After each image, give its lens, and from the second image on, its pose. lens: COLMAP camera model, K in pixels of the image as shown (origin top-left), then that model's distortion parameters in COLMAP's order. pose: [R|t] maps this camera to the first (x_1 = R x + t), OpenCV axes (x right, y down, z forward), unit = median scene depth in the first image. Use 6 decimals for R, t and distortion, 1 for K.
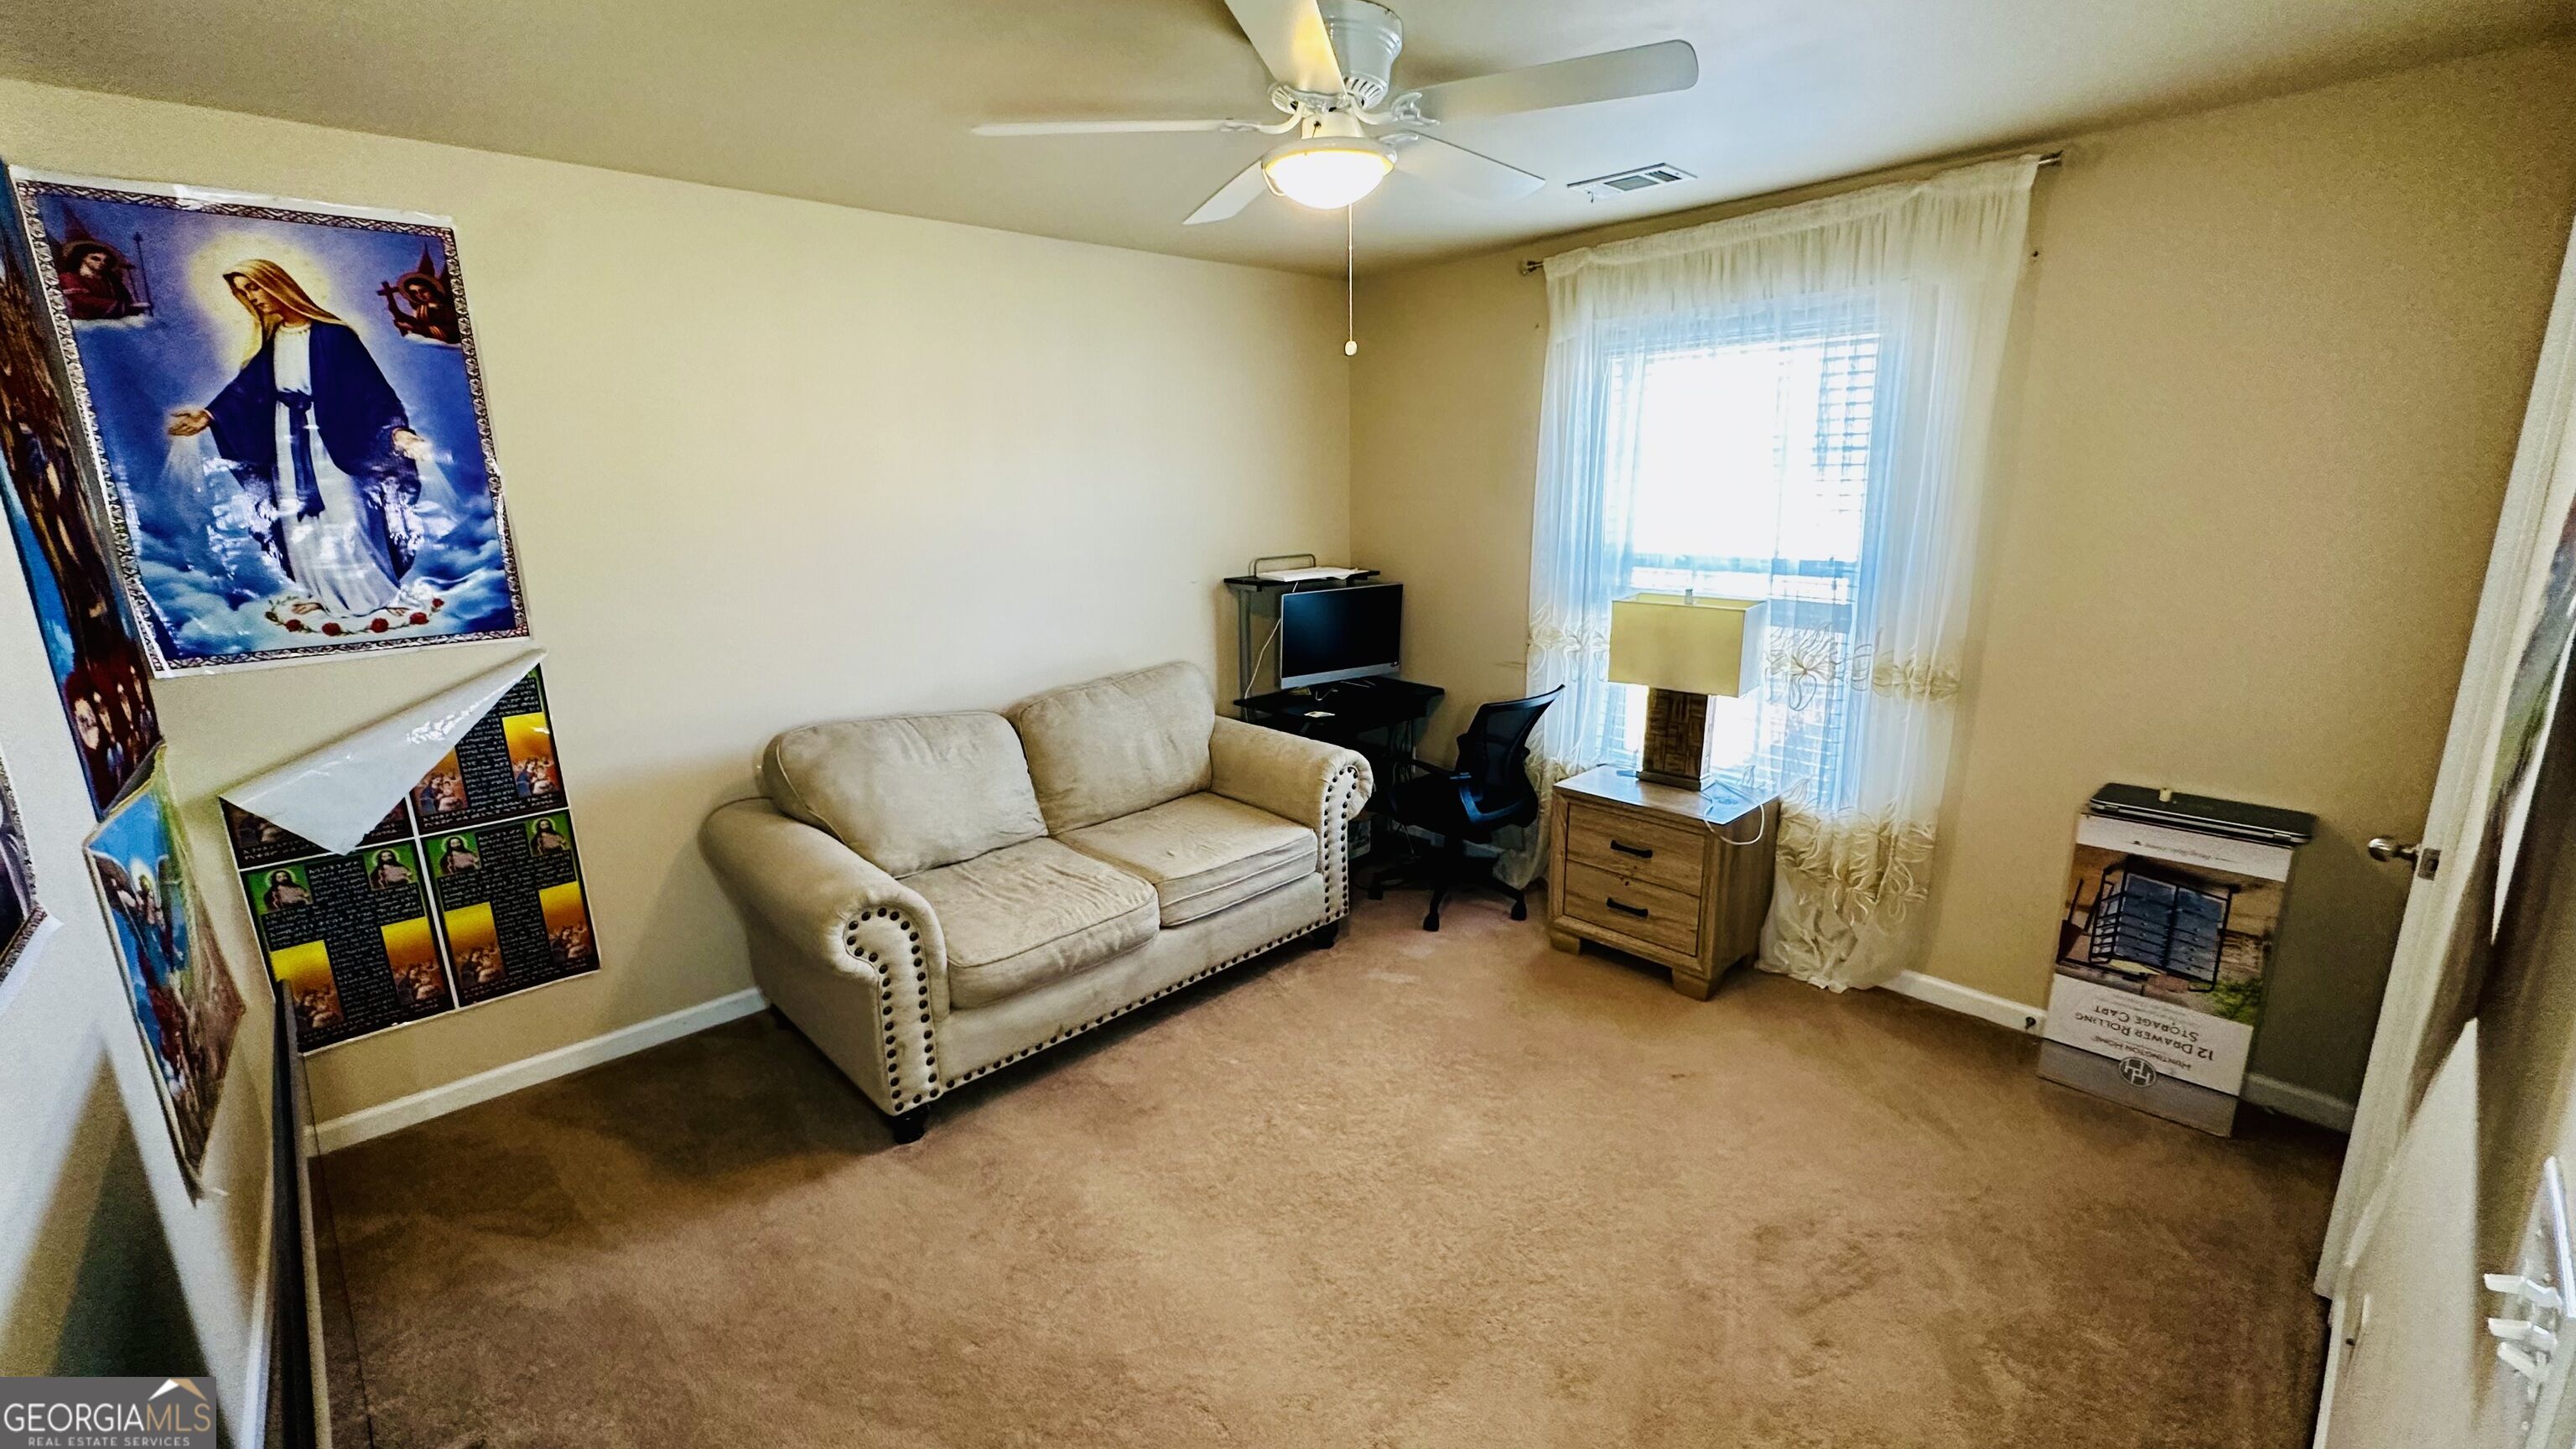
lens RADIAL K [[1032.9, 0, 1292.7], [0, 1032.9, 722.3], [0, 0, 1]] dist [-0.000478, 0.000756]
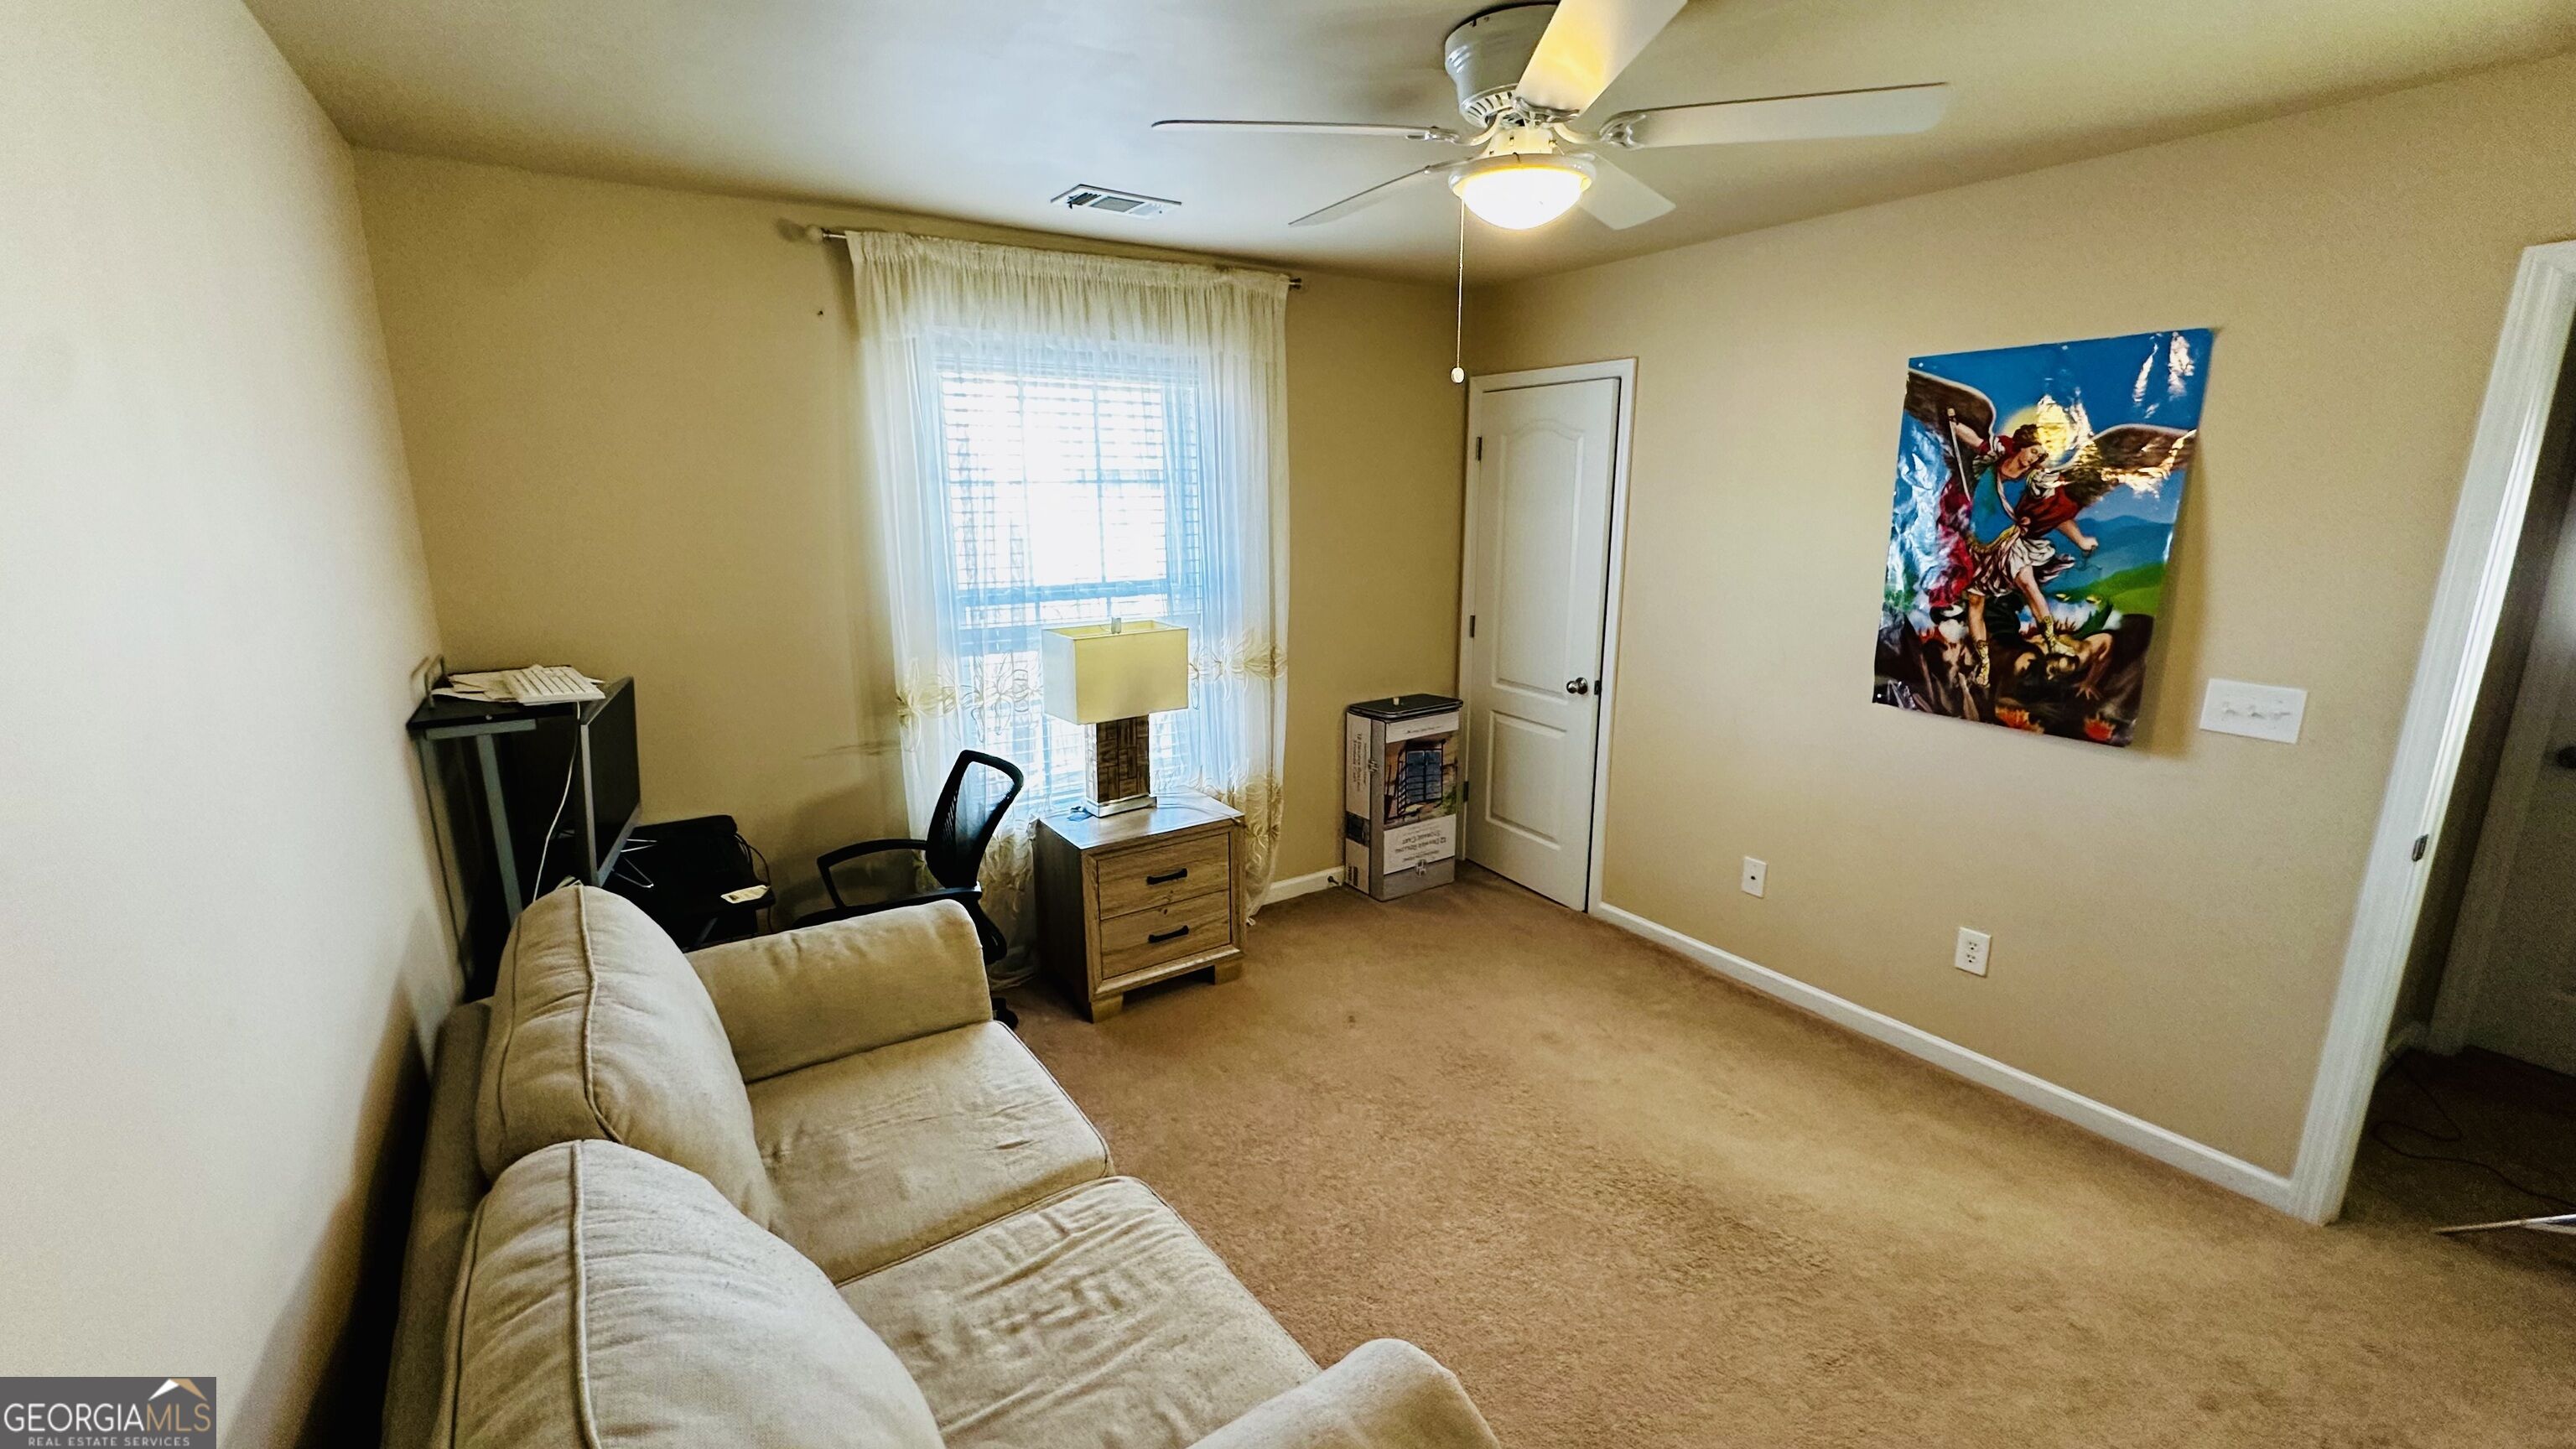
lens RADIAL K [[1032.9, 0, 1288.9], [0, 1032.9, 722.9], [0, 0, 1]] dist [-0.000478, 0.000756]
pose [[0.168949, -0.210632, 0.962855, -0.716102], [0.226950, 0.958962, 0.169958, -0.199962], [-0.959140, 0.189806, 0.209818, 0.788615]]
